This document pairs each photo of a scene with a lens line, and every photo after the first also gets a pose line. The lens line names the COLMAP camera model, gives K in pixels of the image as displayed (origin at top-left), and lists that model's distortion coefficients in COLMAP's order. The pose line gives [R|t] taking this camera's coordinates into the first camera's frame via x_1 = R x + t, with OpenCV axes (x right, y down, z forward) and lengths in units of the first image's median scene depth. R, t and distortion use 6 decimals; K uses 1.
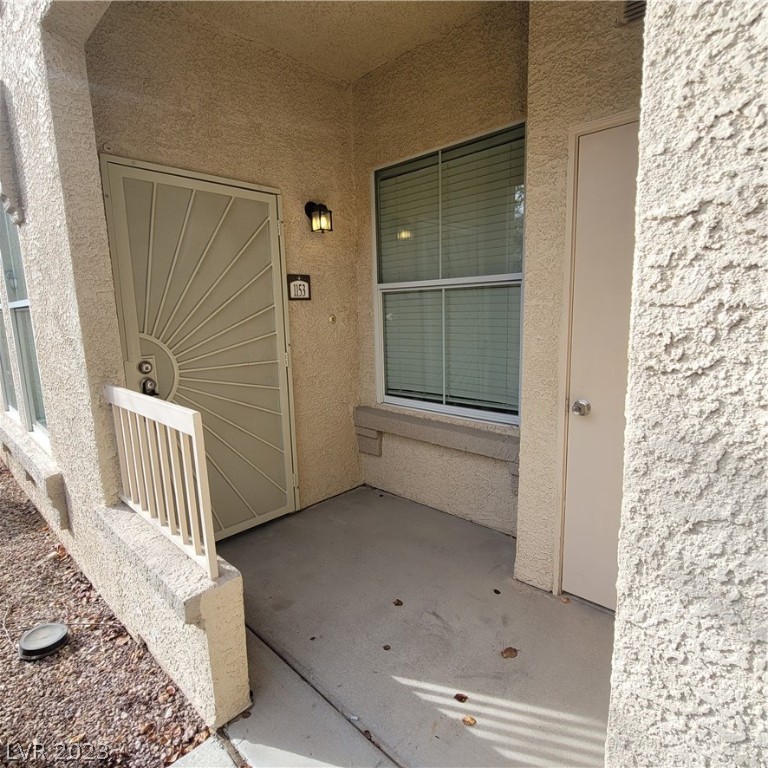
lens RADIAL K [[455.3, 0, 386.4], [0, 455.3, 384.4], [0, 0, 1]] dist [-0.011893, 0.001093]
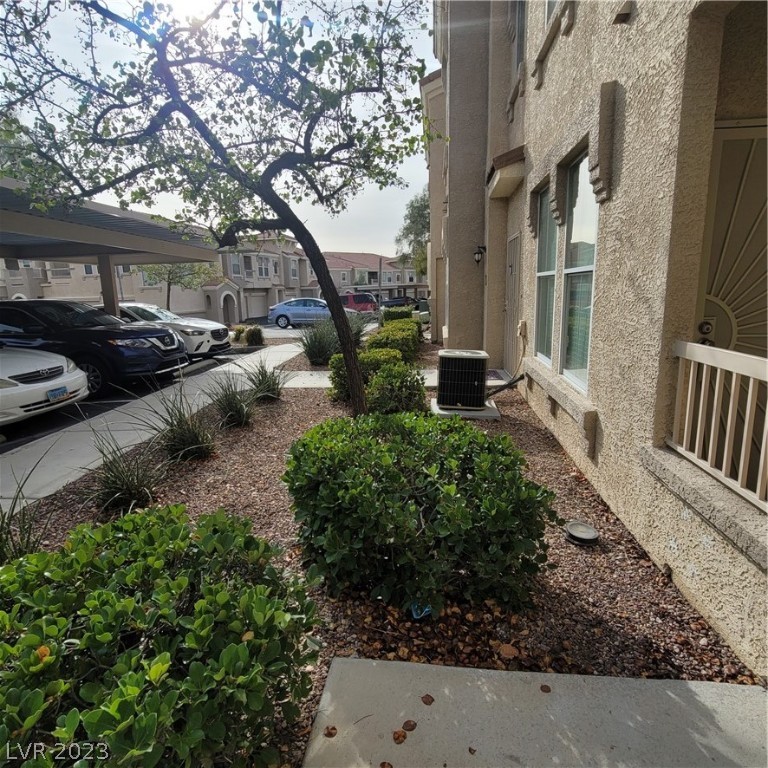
lens RADIAL K [[455.3, 0, 383.3], [0, 455.3, 383.9], [0, 0, 1]] dist [-0.011893, 0.001093]
pose [[0.594320, 0.172863, -0.785431, -0.152560], [-0.120954, 0.984731, 0.125202, 0.053803], [0.795081, 0.020591, 0.606154, -0.235850]]
